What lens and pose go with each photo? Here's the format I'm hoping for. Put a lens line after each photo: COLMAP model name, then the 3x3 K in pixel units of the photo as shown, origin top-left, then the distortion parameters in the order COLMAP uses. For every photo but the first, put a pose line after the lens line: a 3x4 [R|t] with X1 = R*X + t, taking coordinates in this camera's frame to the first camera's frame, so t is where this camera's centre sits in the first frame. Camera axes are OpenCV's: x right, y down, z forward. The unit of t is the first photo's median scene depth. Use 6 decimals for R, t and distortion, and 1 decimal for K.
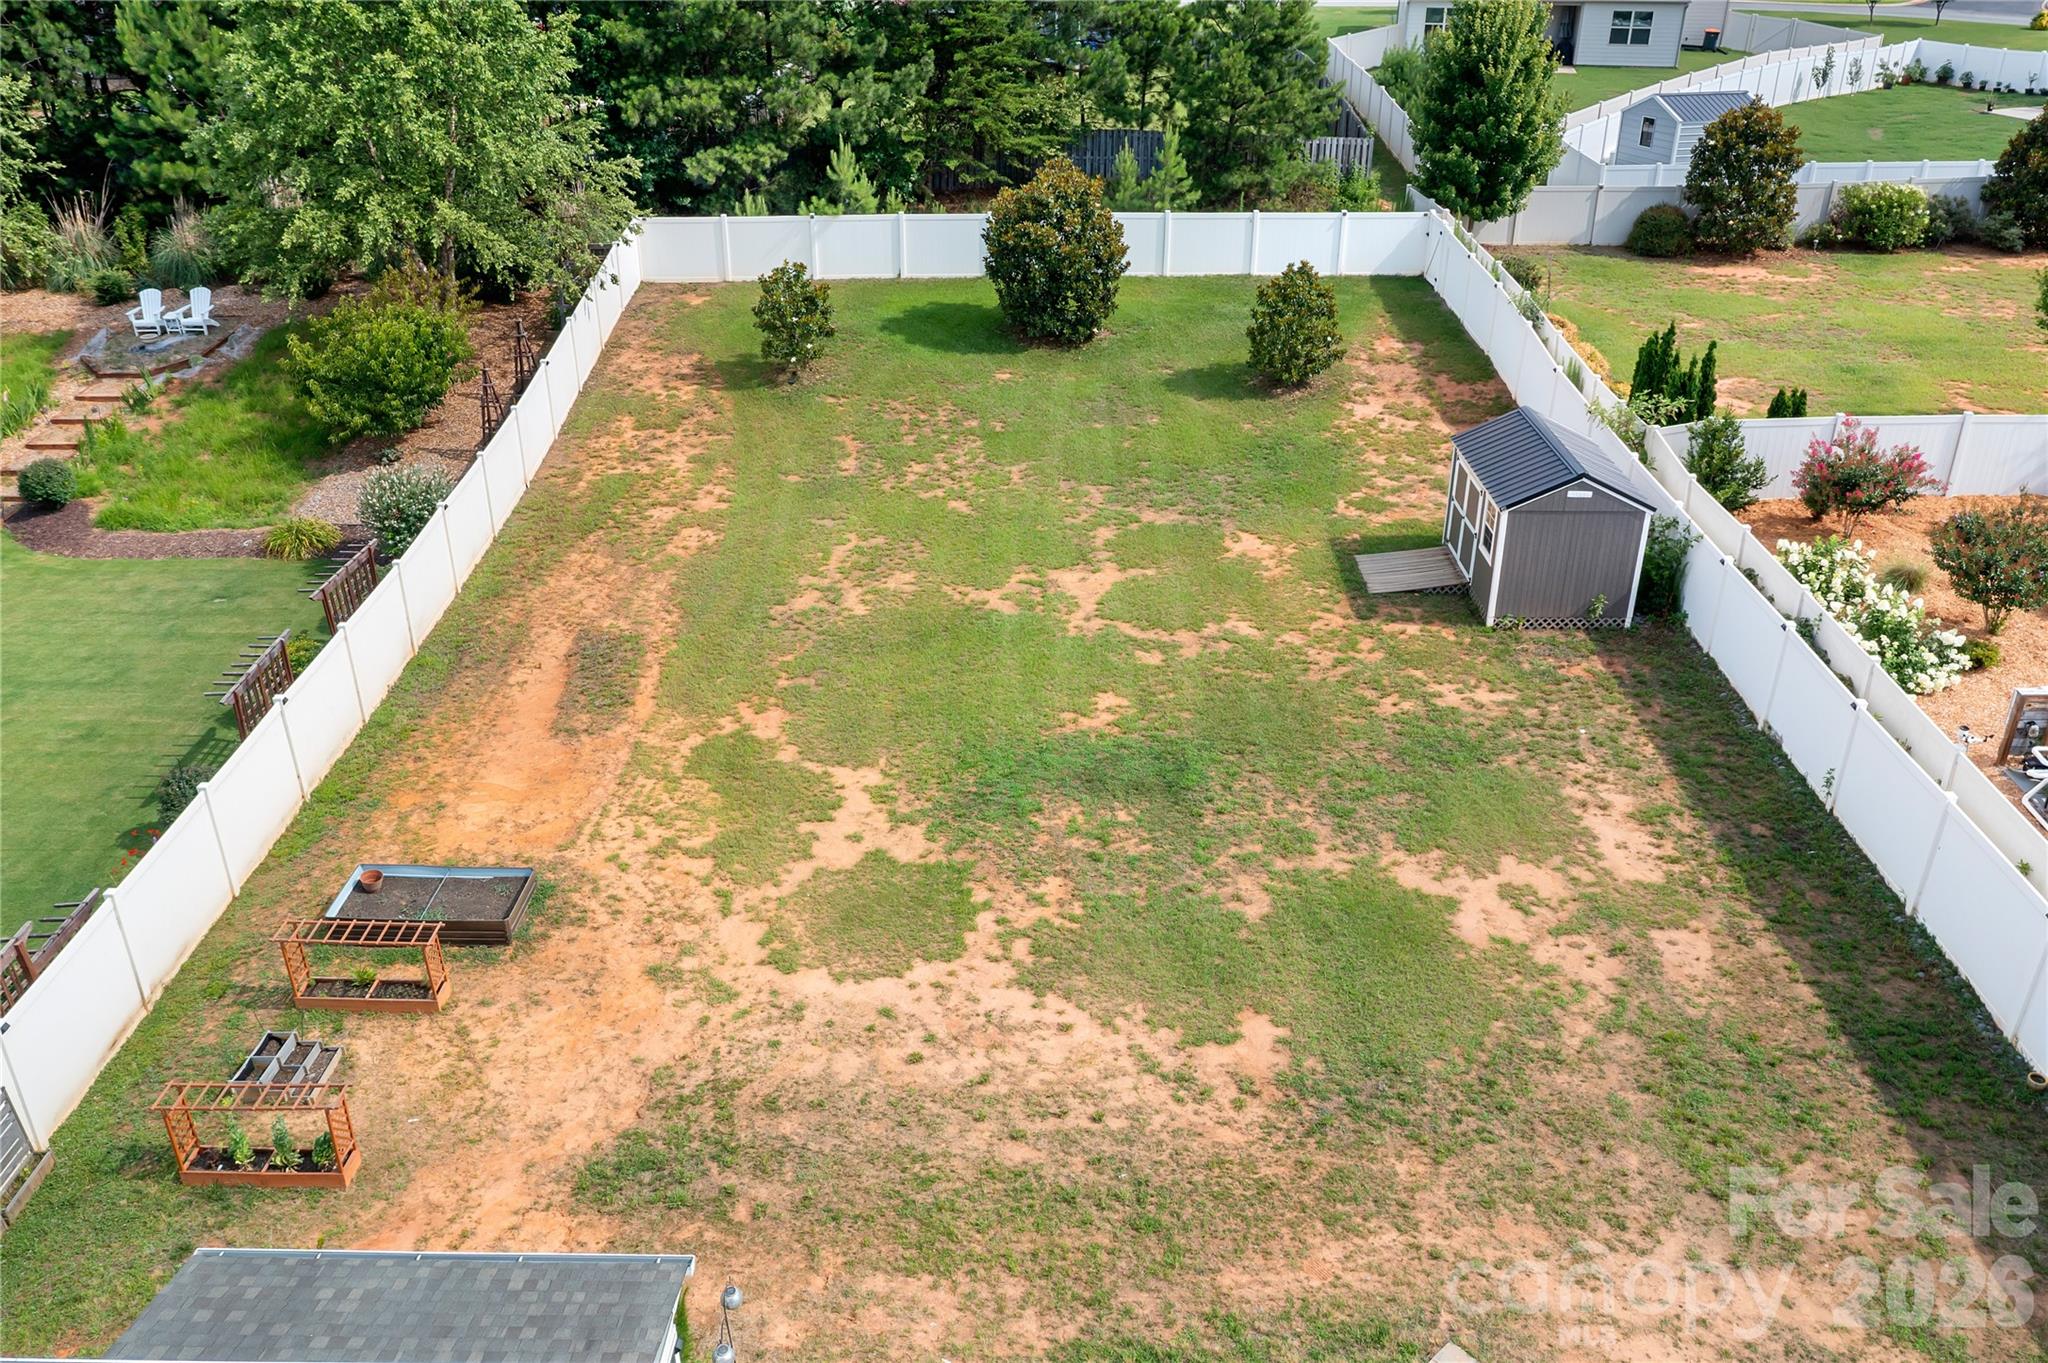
lens RADIAL K [[1619.7, 0, 1014.3], [0, 1619.7, 717.7], [0, 0, 1]] dist [-0.015987, -0.000556]
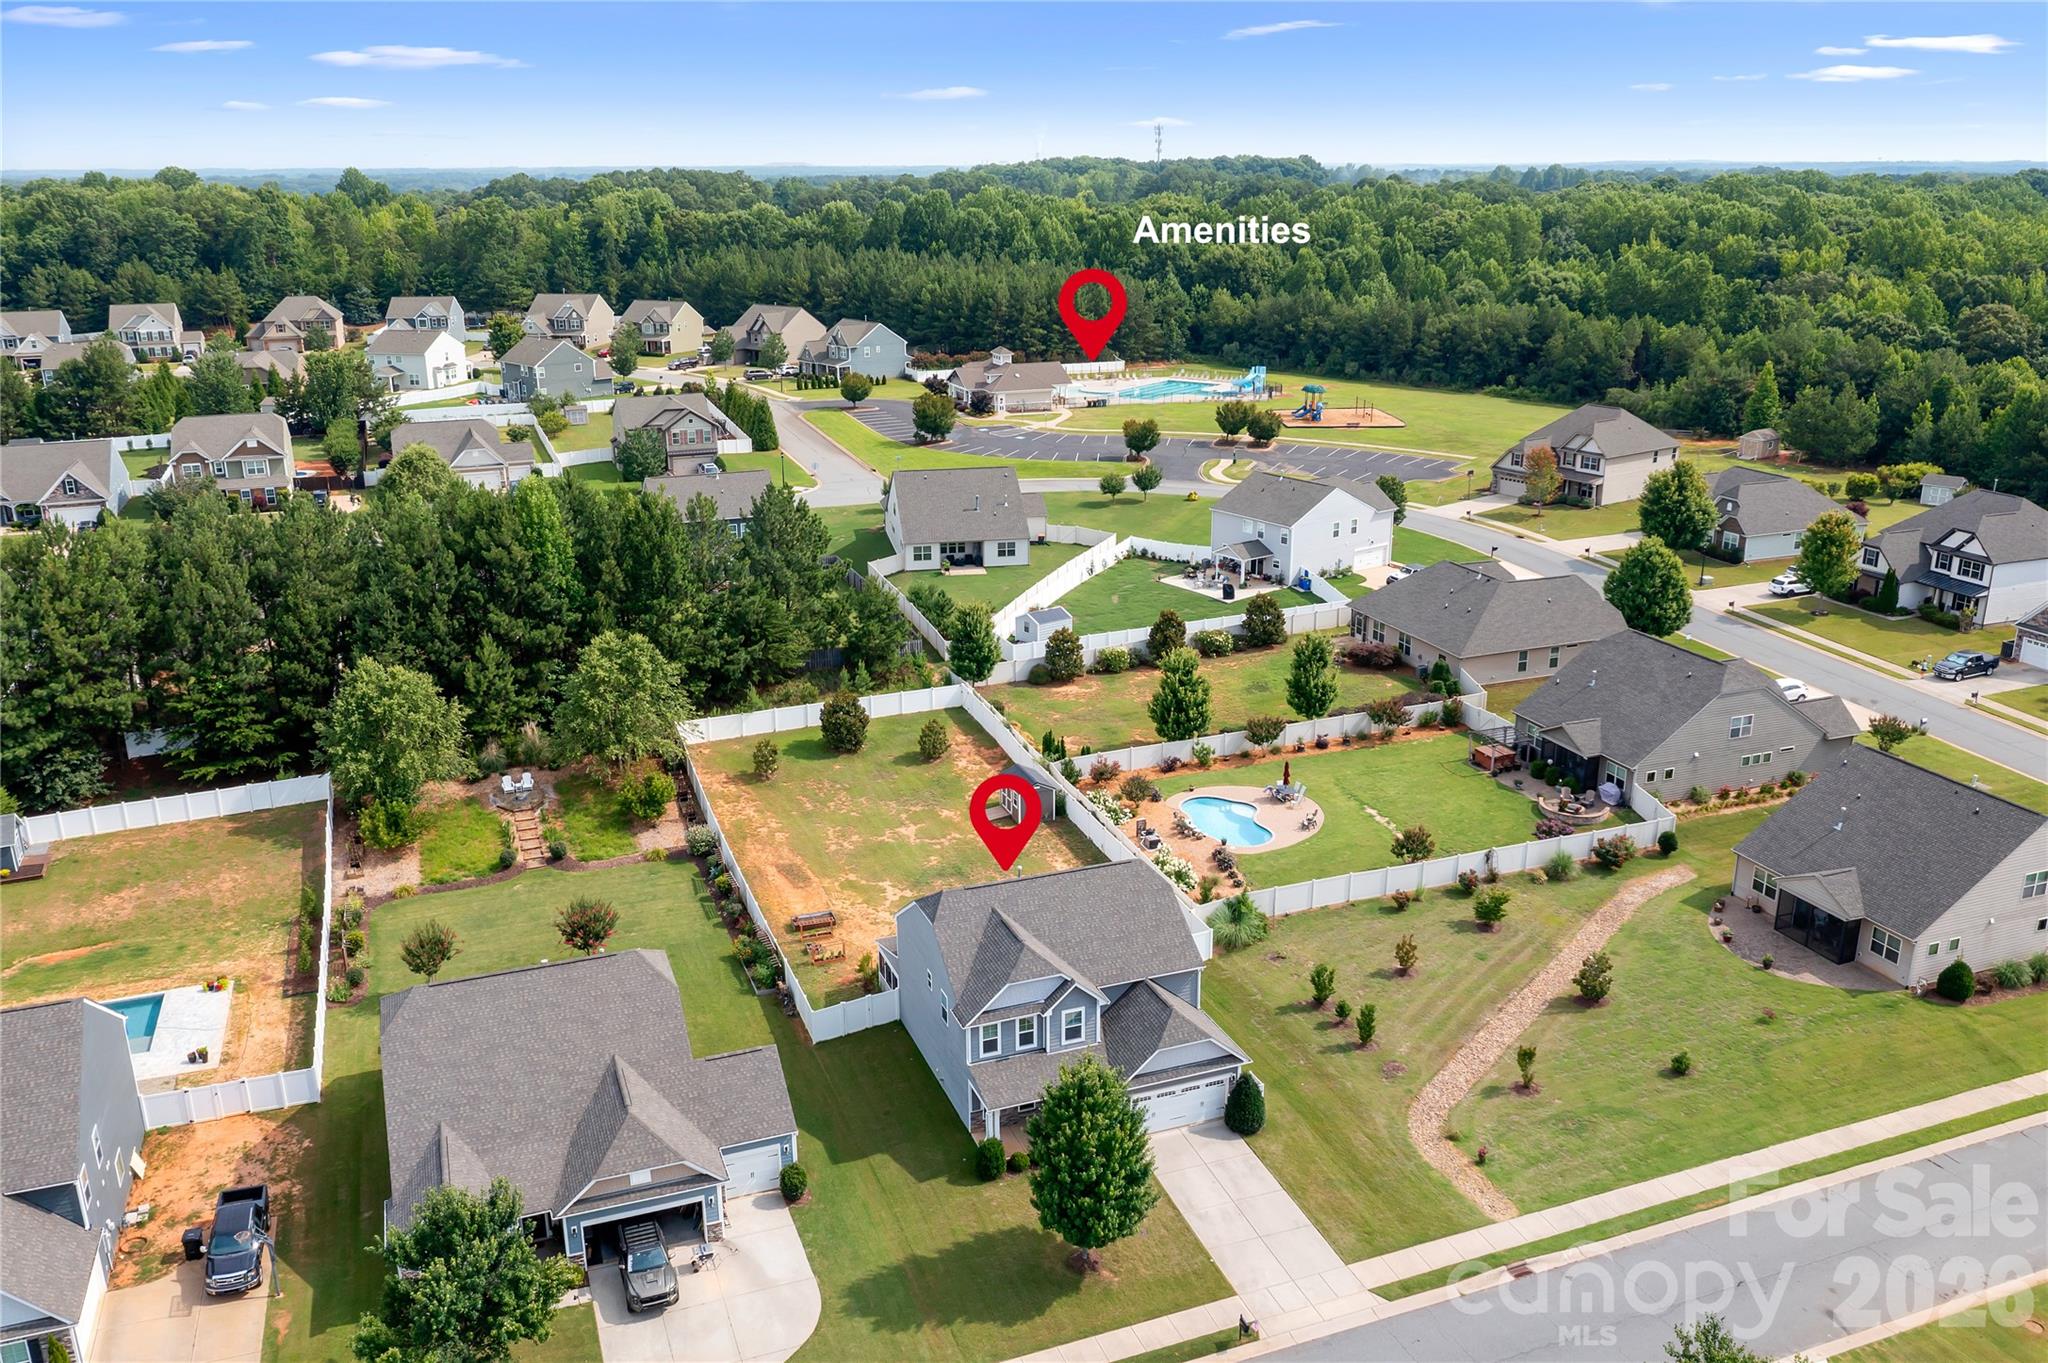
lens RADIAL K [[1619.7, 0, 1014.3], [0, 1619.7, 717.7], [0, 0, 1]] dist [-0.015987, -0.000556]
pose [[0.931614, -0.123681, 0.341757, -0.704716], [0.175305, 0.976618, -0.124438, 0.119937], [-0.318375, 0.175840, 0.931514, -1.841819]]
